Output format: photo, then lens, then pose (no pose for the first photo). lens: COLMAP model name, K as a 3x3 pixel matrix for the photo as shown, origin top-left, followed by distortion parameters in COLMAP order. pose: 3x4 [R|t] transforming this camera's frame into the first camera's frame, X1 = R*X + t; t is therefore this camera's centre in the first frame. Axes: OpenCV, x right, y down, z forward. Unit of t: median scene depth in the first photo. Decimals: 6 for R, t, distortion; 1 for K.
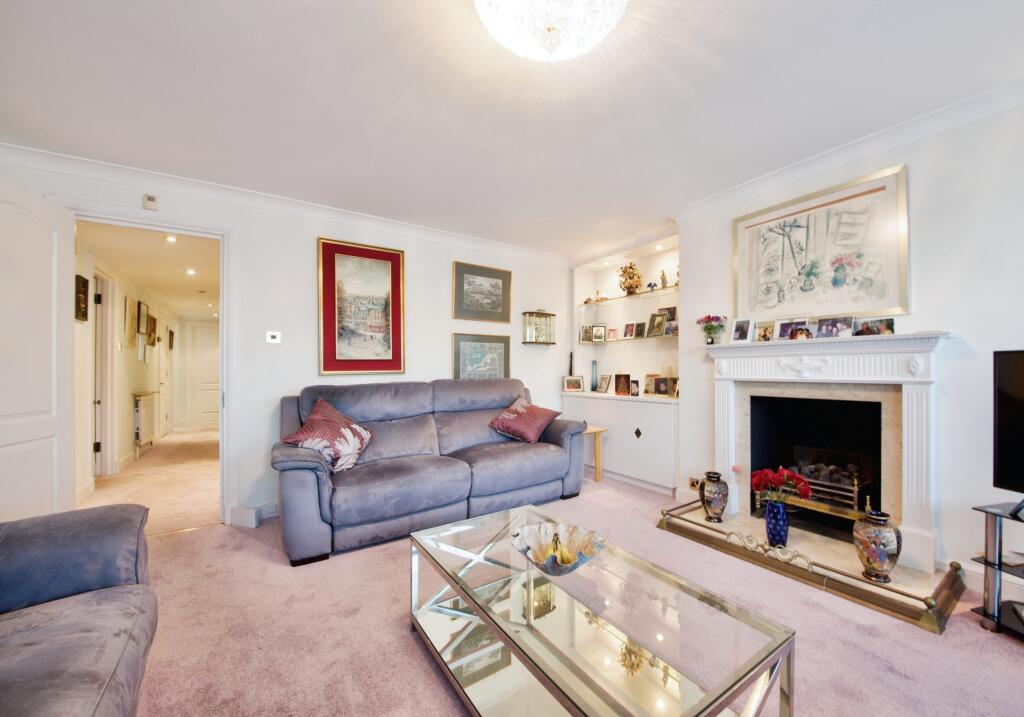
lens RADIAL K [[399.0, 0, 515.5], [0, 399.0, 369.4], [0, 0, 1]] dist [0.000399, -0.000009]
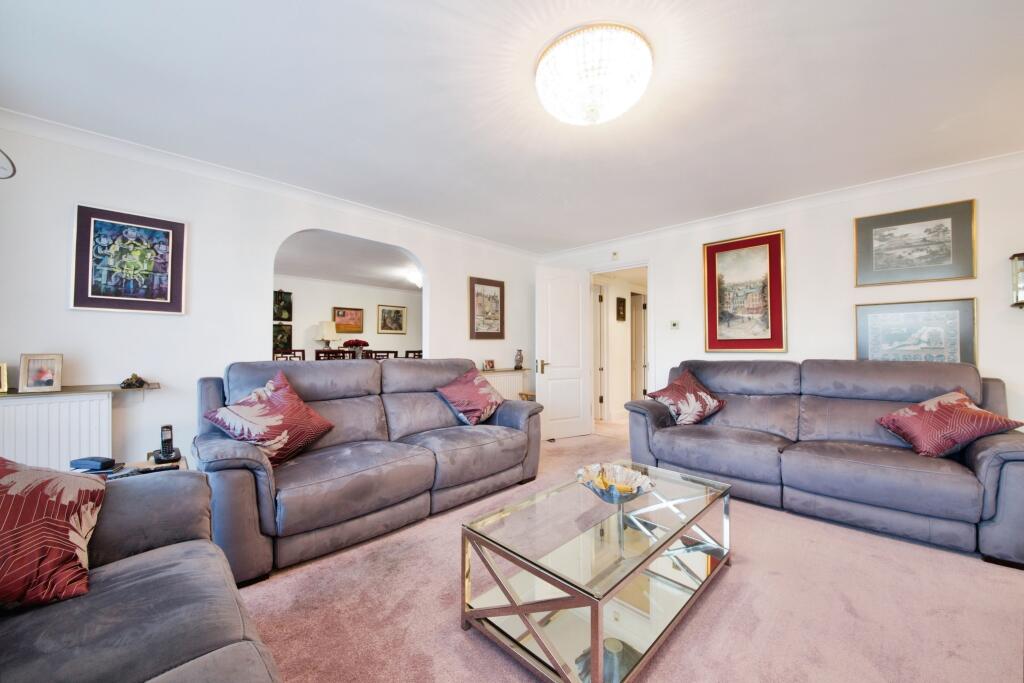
lens RADIAL K [[374.9, 0, 512.0], [0, 374.9, 341.5], [0, 0, 1]] dist [0.001146, -0.006159]
pose [[0.170617, -0.010116, -0.985285, 0.537378], [-0.000382, 0.999947, -0.010333, -0.006723], [0.985337, 0.002139, 0.170604, 0.178317]]
